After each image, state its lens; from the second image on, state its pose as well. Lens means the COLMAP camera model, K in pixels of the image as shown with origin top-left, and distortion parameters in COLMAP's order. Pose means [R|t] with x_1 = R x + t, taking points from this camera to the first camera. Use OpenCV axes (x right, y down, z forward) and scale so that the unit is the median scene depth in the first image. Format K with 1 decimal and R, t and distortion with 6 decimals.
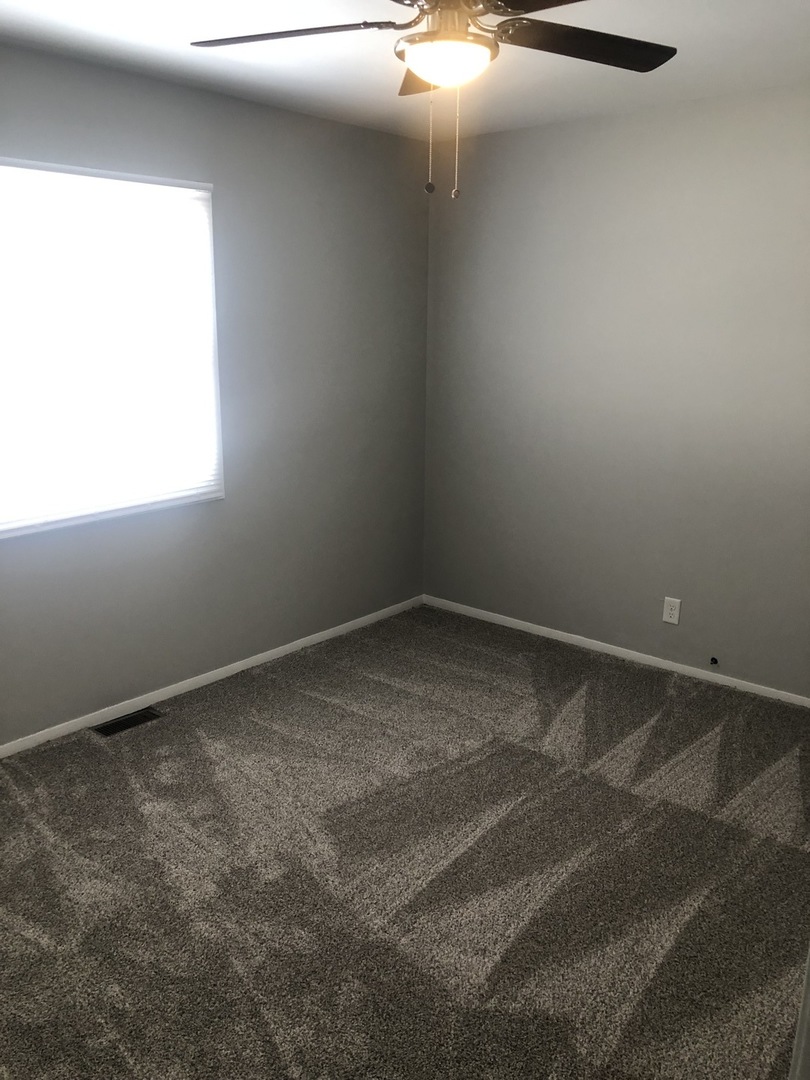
lens RADIAL K [[891.5, 0, 403.1], [0, 891.5, 540.7], [0, 0, 1]] dist [0.025840, -0.028177]
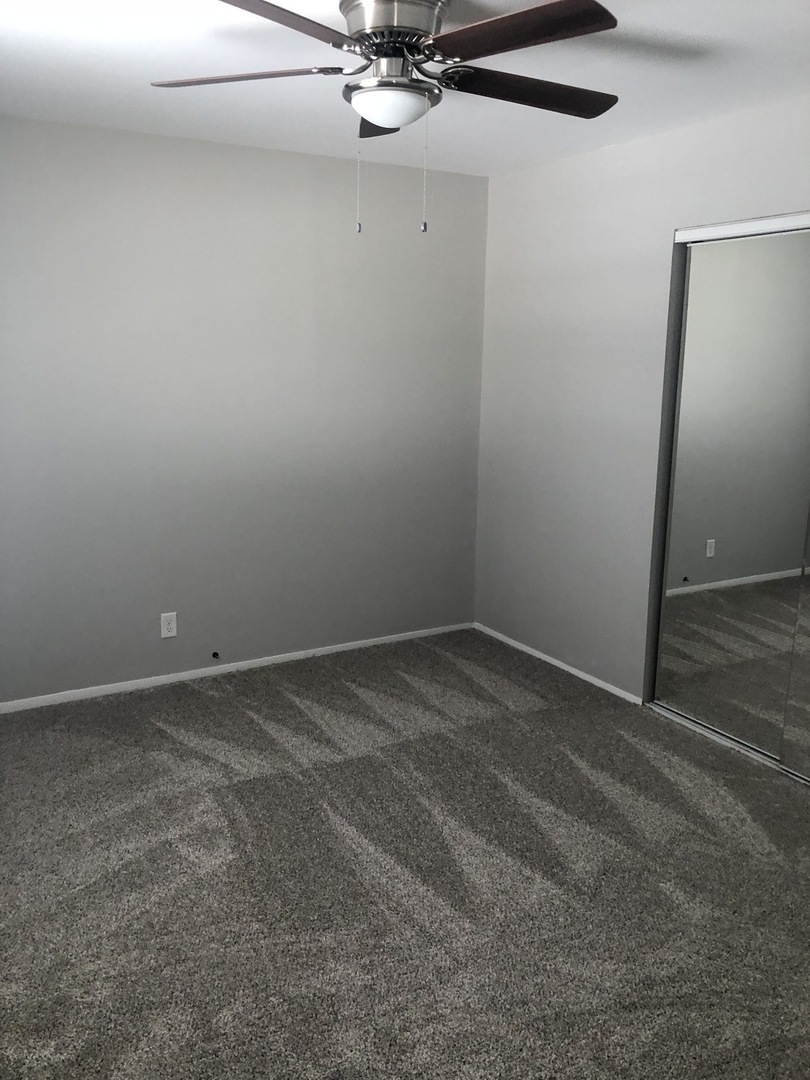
lens RADIAL K [[891.5, 0, 401.5], [0, 891.5, 536.6], [0, 0, 1]] dist [0.025840, -0.028177]
pose [[0.330497, -0.206085, 0.921033, -0.630093], [0.223789, 0.965151, 0.135653, -0.116857], [-0.916892, 0.161284, 0.365099, 0.422282]]
